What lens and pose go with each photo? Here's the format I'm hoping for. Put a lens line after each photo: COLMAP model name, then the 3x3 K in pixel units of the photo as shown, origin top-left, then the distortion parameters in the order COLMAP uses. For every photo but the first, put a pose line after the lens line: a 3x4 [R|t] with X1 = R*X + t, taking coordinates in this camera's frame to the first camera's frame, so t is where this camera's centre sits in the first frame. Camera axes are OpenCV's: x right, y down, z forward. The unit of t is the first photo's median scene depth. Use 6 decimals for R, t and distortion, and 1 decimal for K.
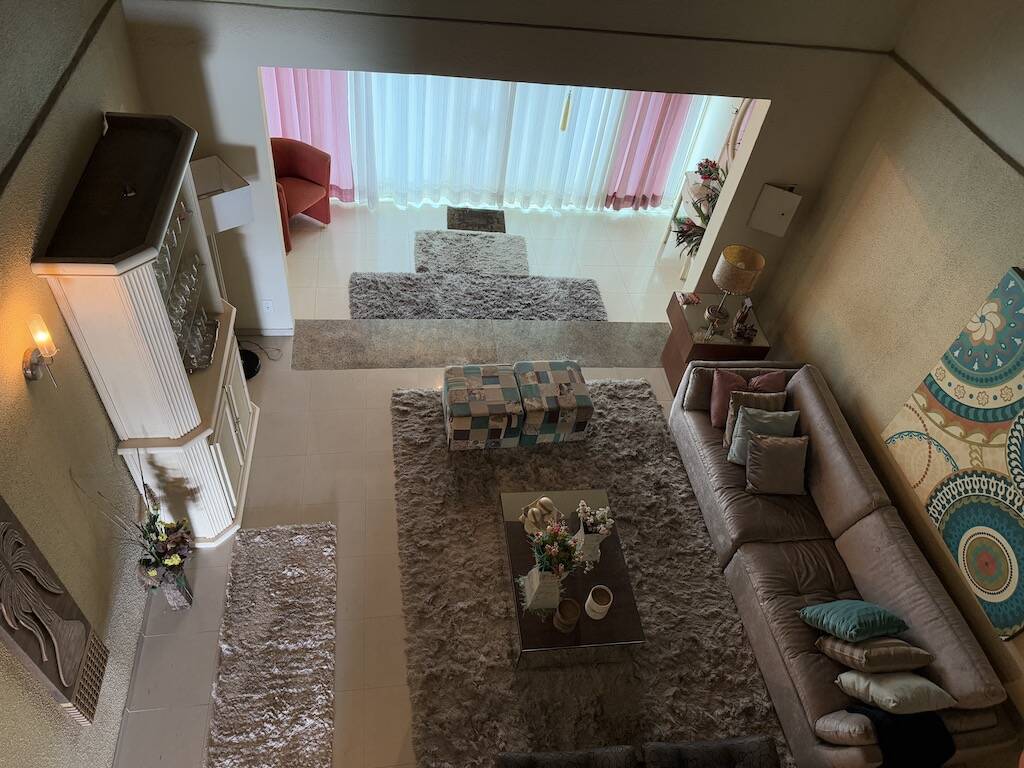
lens RADIAL K [[720.9, 0, 515.3], [0, 720.9, 386.2], [0, 0, 1]] dist [0.058769, -0.064927]
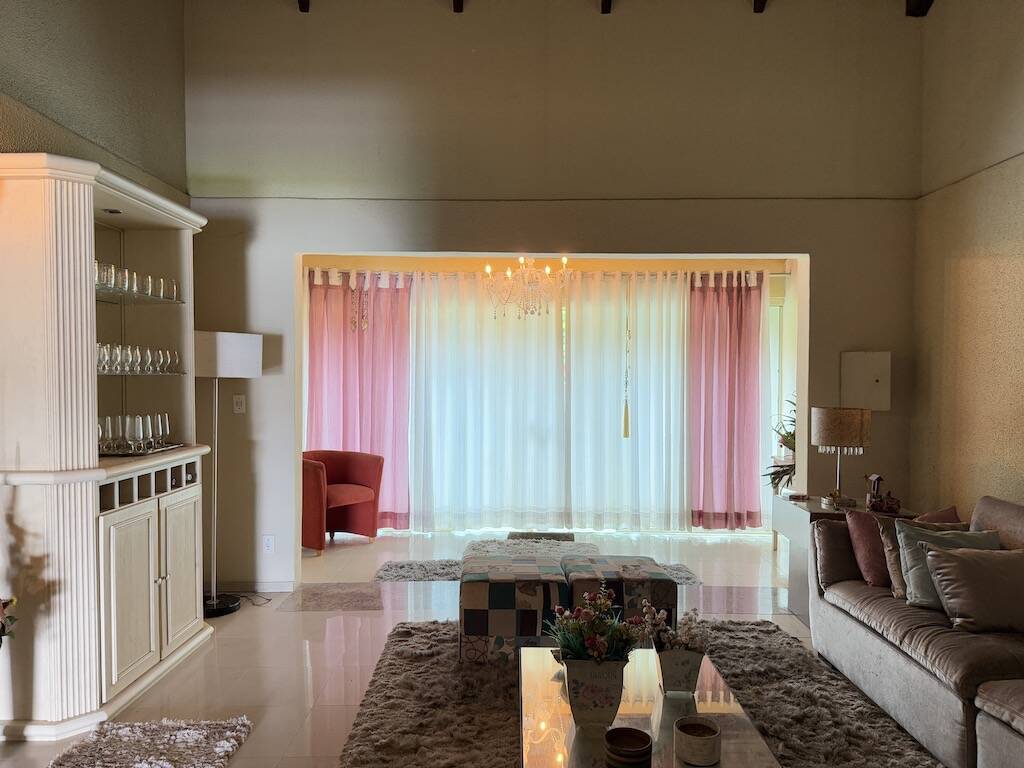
lens RADIAL K [[720.9, 0, 510.9], [0, 720.9, 387.0], [0, 0, 1]] dist [0.058769, -0.064927]
pose [[0.982923, -0.121205, -0.138461, 0.066220], [-0.020434, 0.675892, -0.736717, 0.361722], [0.182878, 0.726965, 0.661874, 0.352260]]
